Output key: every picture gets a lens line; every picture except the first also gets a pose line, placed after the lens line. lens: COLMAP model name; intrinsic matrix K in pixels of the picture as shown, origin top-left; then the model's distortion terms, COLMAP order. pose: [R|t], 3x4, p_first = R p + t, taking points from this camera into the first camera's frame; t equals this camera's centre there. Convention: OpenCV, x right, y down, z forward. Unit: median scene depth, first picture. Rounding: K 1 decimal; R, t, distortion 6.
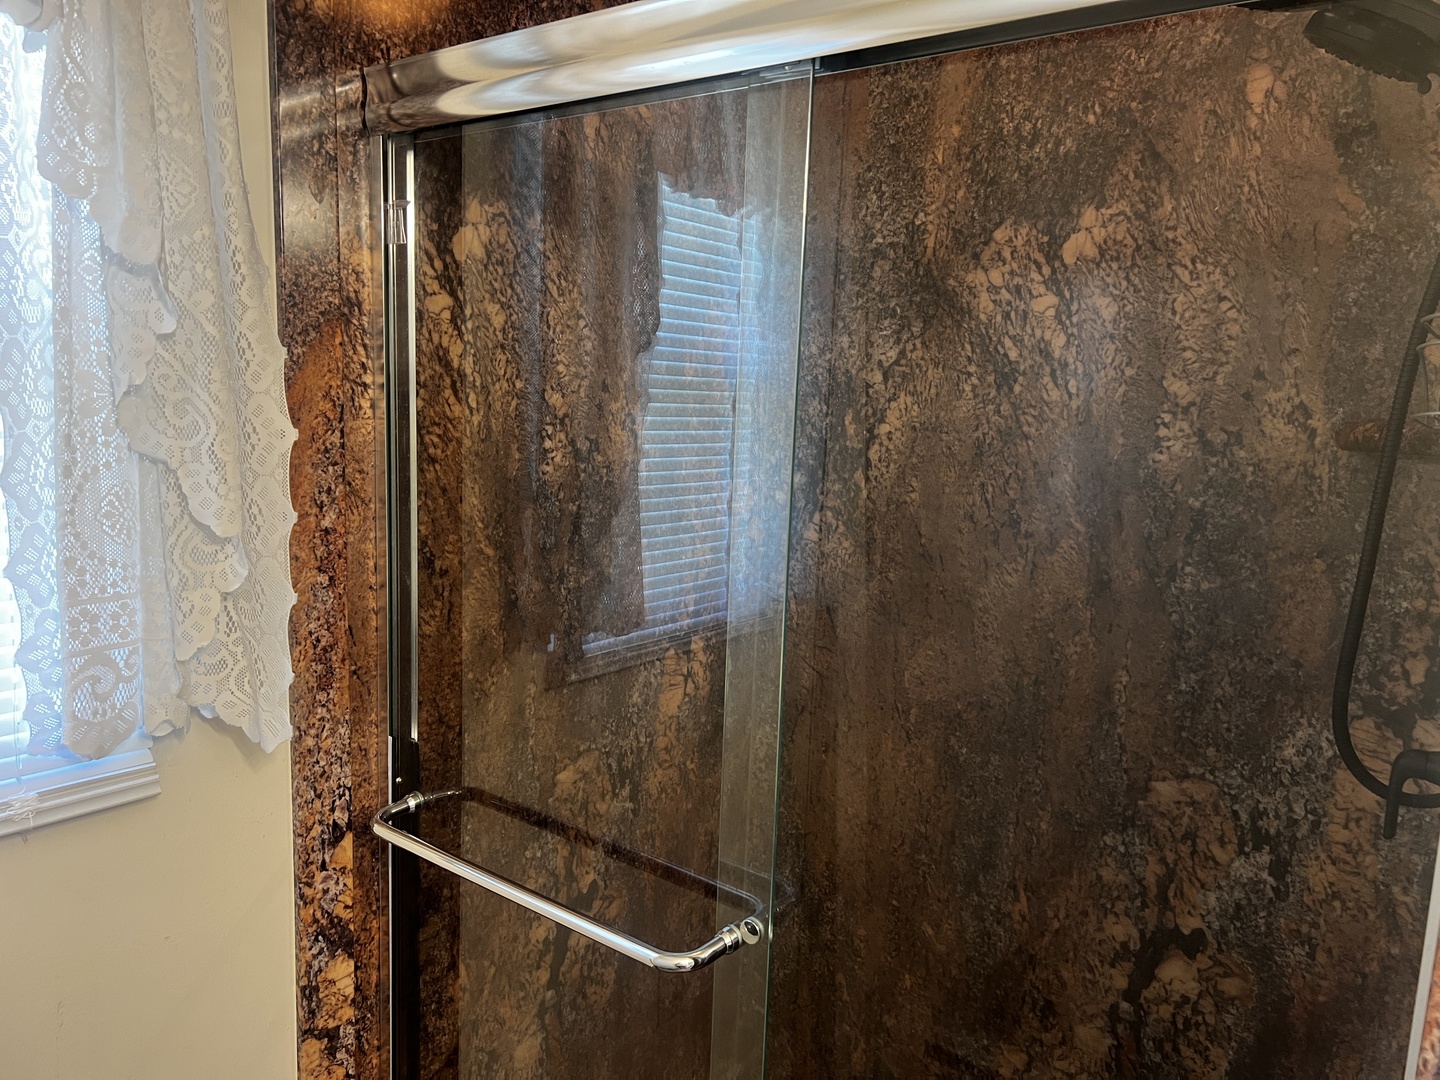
lens RADIAL K [[1076.0, 0, 704.8], [0, 1076.0, 546.1], [0, 0, 1]] dist [0.029147, -0.047263]
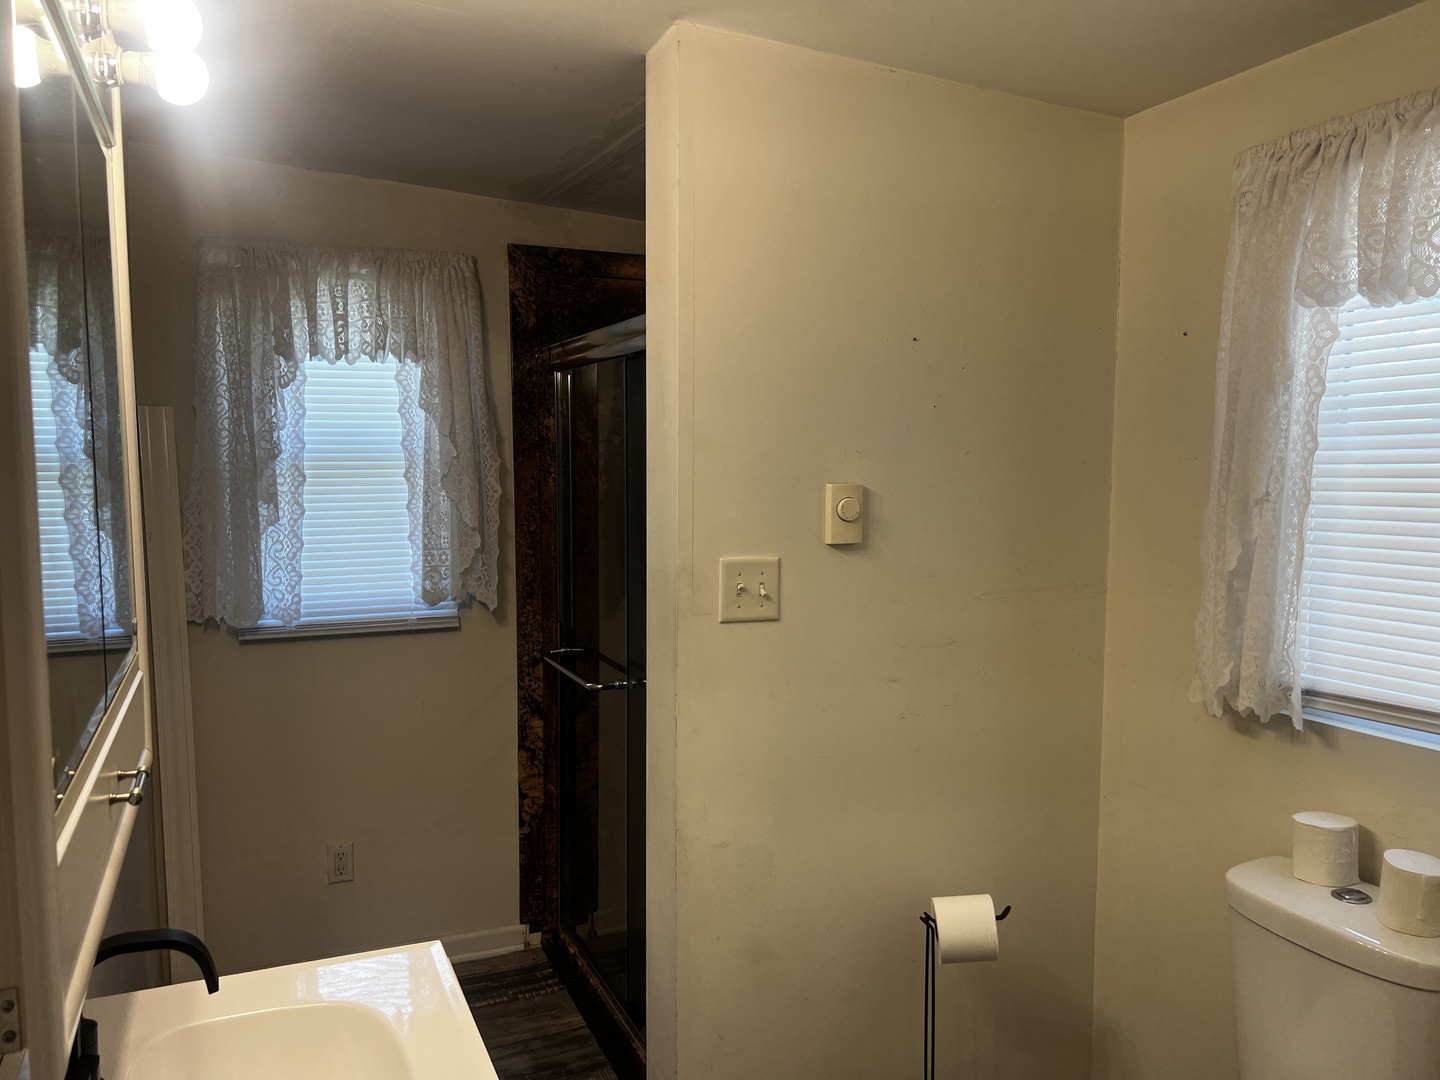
lens RADIAL K [[1076.0, 0, 732.2], [0, 1076.0, 543.0], [0, 0, 1]] dist [0.029147, -0.047263]
pose [[0.889500, 0.006163, -0.456894, 1.099550], [-0.041492, 0.996867, -0.067333, 0.147316], [0.455048, 0.078850, 0.886969, -0.895938]]
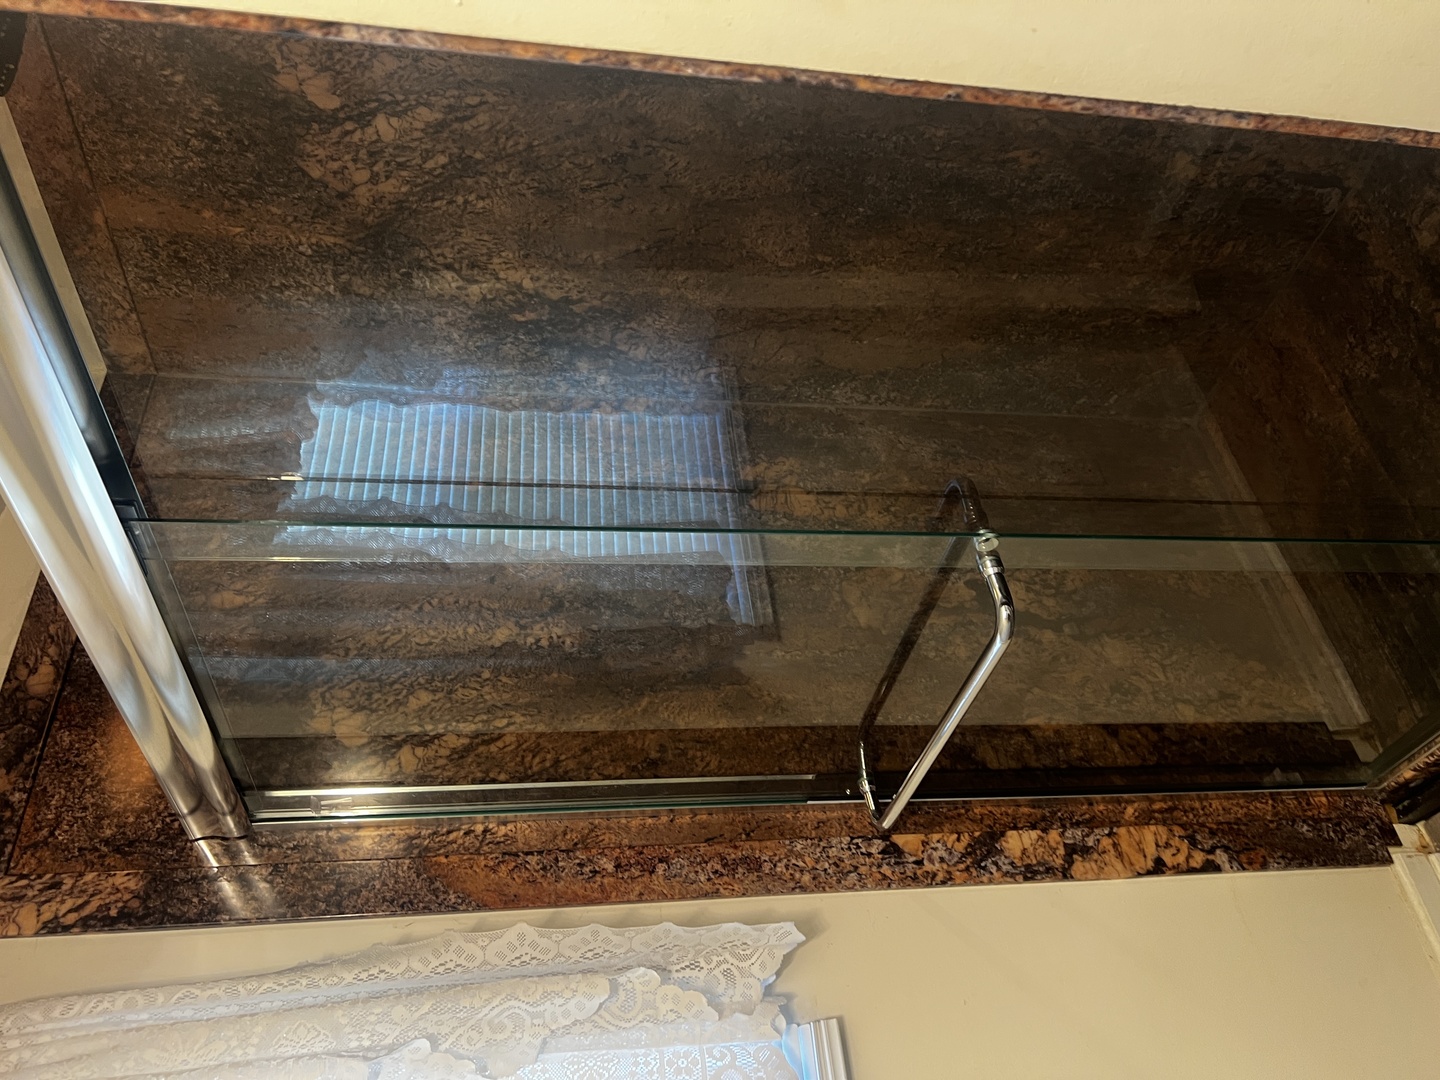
lens RADIAL K [[1076.0, 0, 731.1], [0, 1076.0, 551.8], [0, 0, 1]] dist [0.029147, -0.047263]
pose [[0.020628, -0.972712, -0.231096, 0.212398], [0.999331, 0.013082, 0.034138, 0.057602], [-0.030184, -0.231646, 0.972332, -0.009220]]
